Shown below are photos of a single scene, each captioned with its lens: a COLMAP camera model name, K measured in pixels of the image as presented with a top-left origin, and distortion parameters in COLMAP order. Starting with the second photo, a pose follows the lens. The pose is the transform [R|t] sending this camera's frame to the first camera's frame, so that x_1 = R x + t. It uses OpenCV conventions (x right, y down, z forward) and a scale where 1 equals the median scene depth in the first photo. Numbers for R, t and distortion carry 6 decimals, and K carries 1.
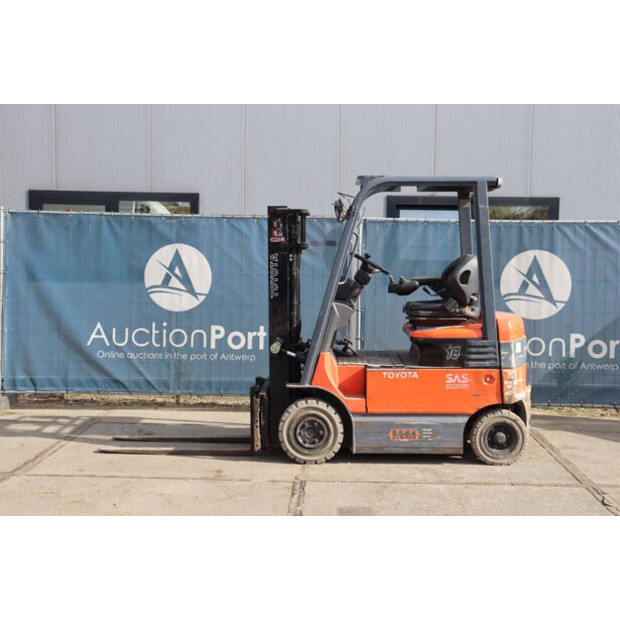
lens RADIAL K [[994.1, 0, 324.1], [0, 994.1, 293.8], [0, 0, 1]] dist [0.141829, 0.000000]
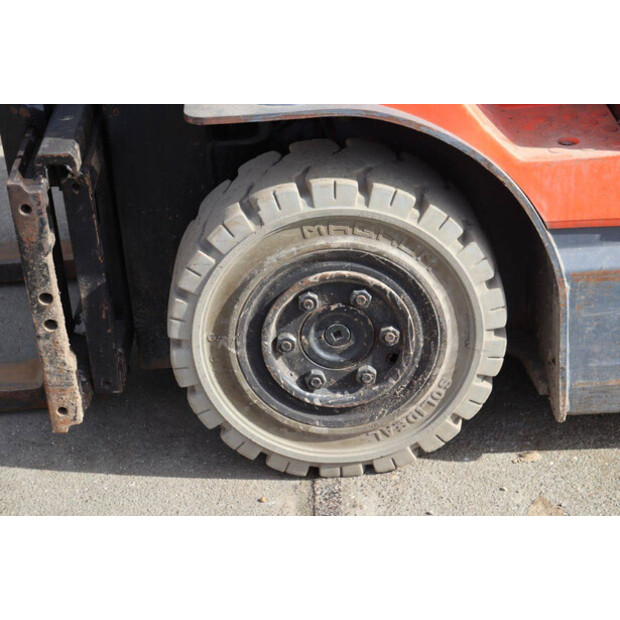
lens RADIAL K [[1436.1, 0, 307.7], [0, 1436.1, 313.1], [0, 0, 1]] dist [0.360845, 0.000000]
pose [[0.997300, -0.069978, 0.022262, -0.024609], [0.054737, 0.910489, 0.409894, 0.020952], [-0.048953, -0.407569, 0.911861, 0.743688]]
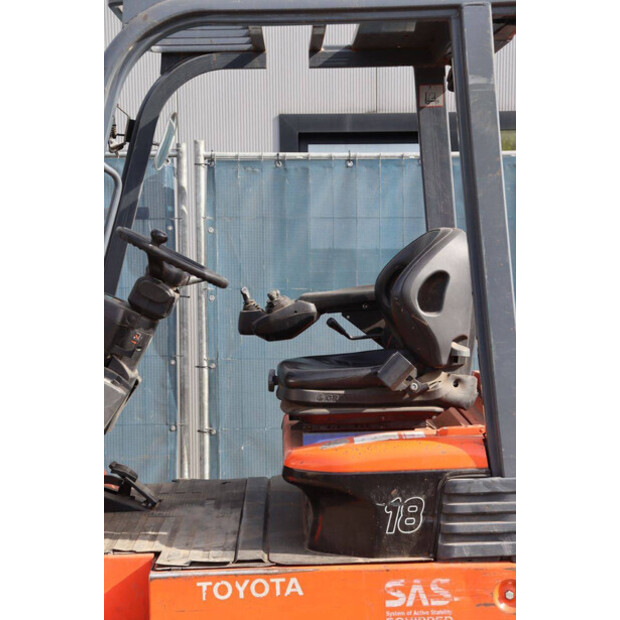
lens RADIAL K [[1246.0, 0, 328.4], [0, 1246.0, 304.9], [0, 0, 1]] dist [0.368968, 0.000000]
pose [[0.999015, -0.026819, 0.035342, 0.089296], [0.026548, 0.999615, 0.008122, -0.016672], [-0.035546, -0.007175, 0.999342, 0.564545]]
